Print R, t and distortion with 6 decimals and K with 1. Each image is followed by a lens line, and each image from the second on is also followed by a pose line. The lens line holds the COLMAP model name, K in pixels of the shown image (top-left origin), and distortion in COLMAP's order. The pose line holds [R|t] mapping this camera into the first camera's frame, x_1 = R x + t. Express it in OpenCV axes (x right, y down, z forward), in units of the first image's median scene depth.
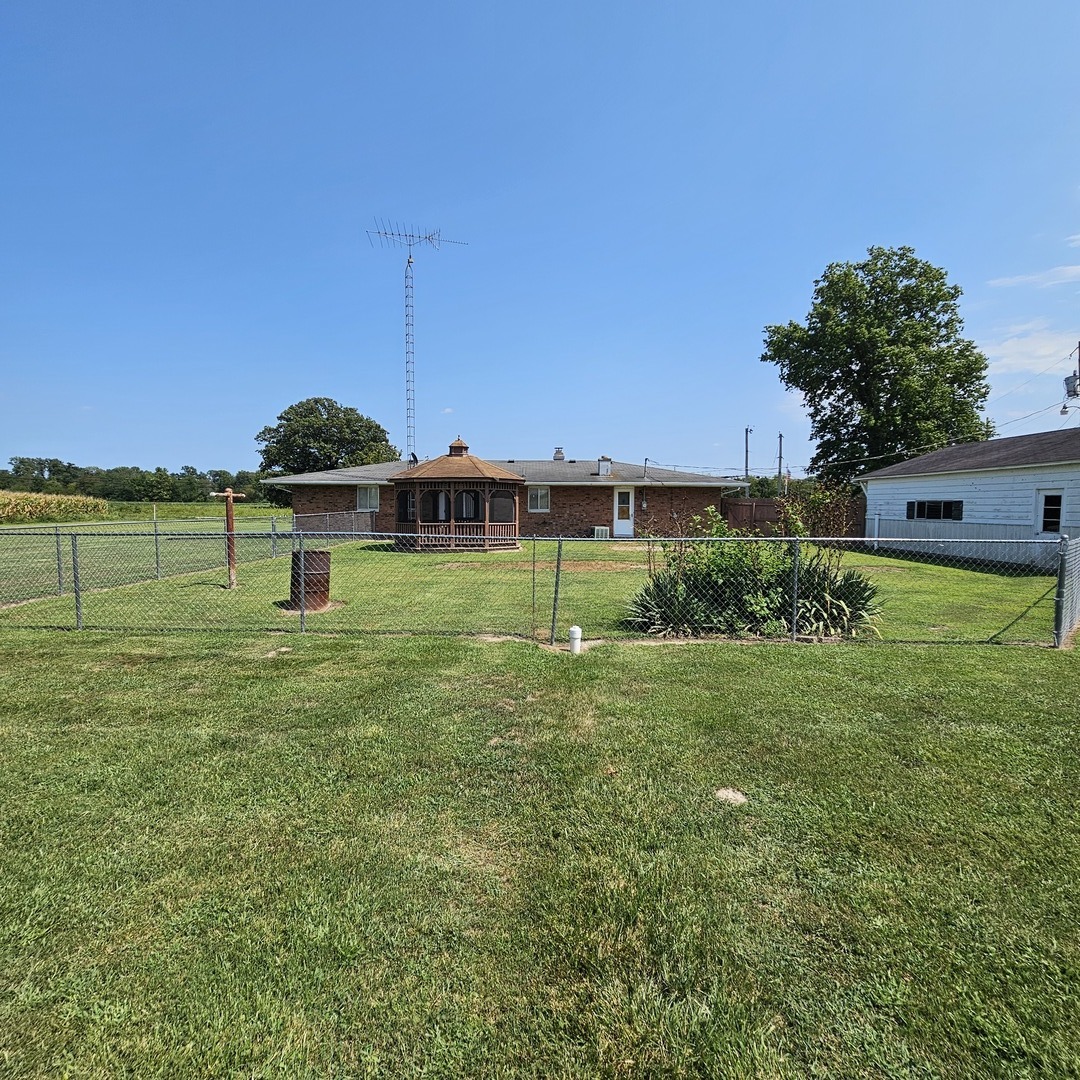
lens RADIAL K [[588.7, 0, 536.7], [0, 588.7, 545.2], [0, 0, 1]] dist [-0.001394, -0.000043]
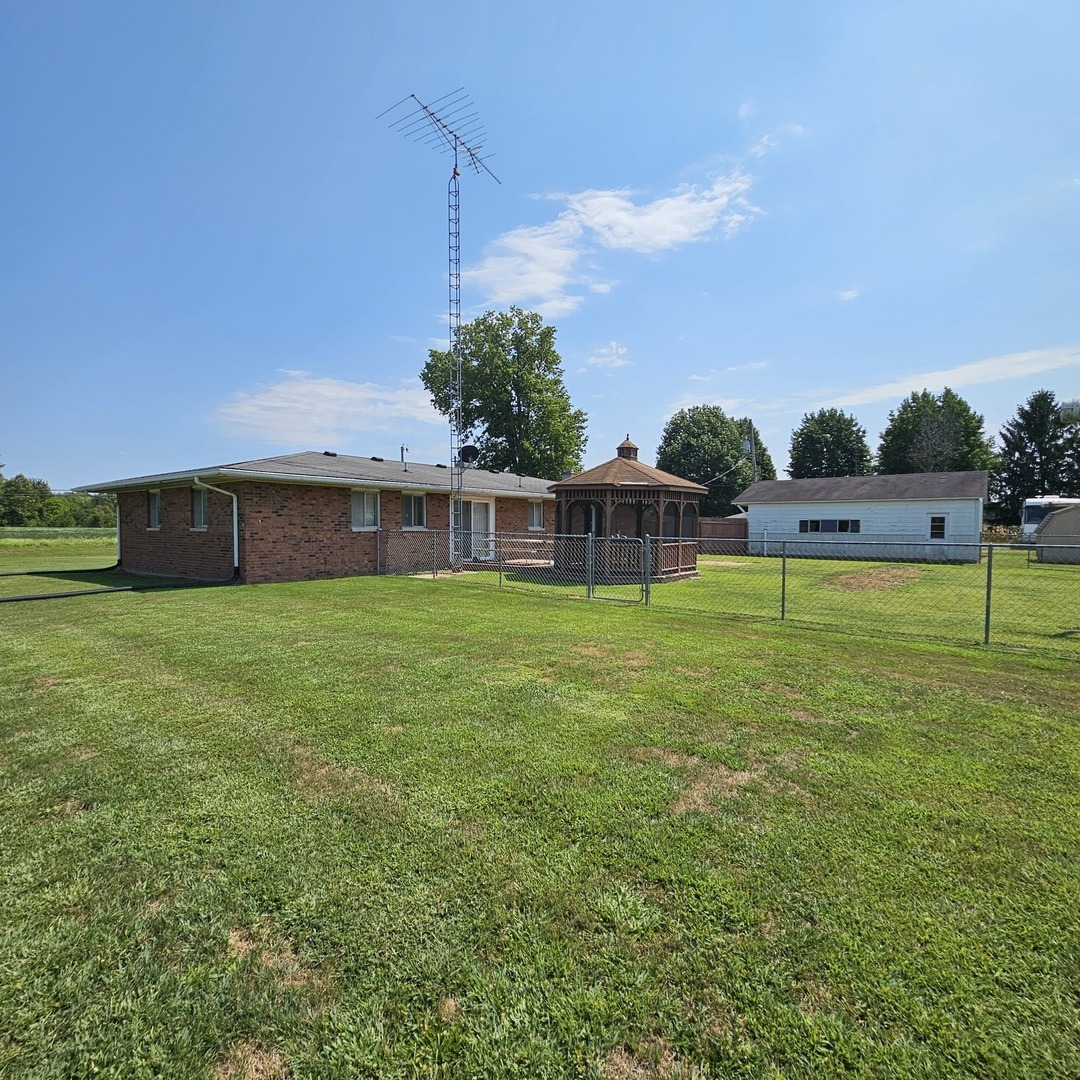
lens RADIAL K [[604.4, 0, 540.0], [0, 604.4, 540.0], [0, 0, 1]] dist [0.000236, 0.000040]
pose [[0.586542, -0.017162, 0.809737, -0.692321], [0.049437, 0.998670, -0.014644, -0.025913], [-0.808408, 0.048620, 0.586611, 0.475223]]
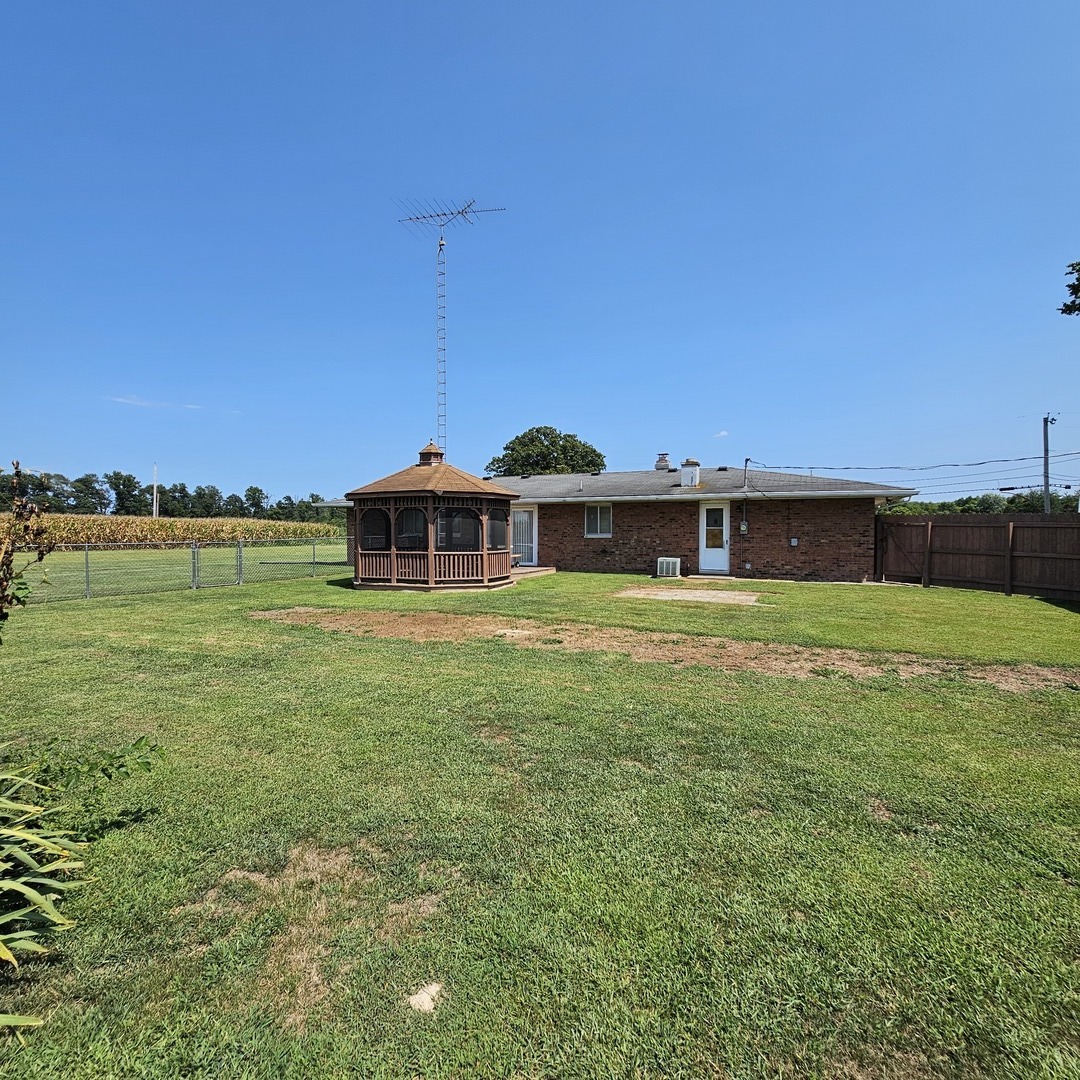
lens RADIAL K [[588.7, 0, 536.7], [0, 588.7, 545.2], [0, 0, 1]] dist [-0.001394, -0.000043]
pose [[0.900784, 0.006730, -0.434214, 0.261240], [-0.025590, 0.998965, -0.037604, -0.015773], [0.433512, 0.044984, 0.900024, 0.286323]]
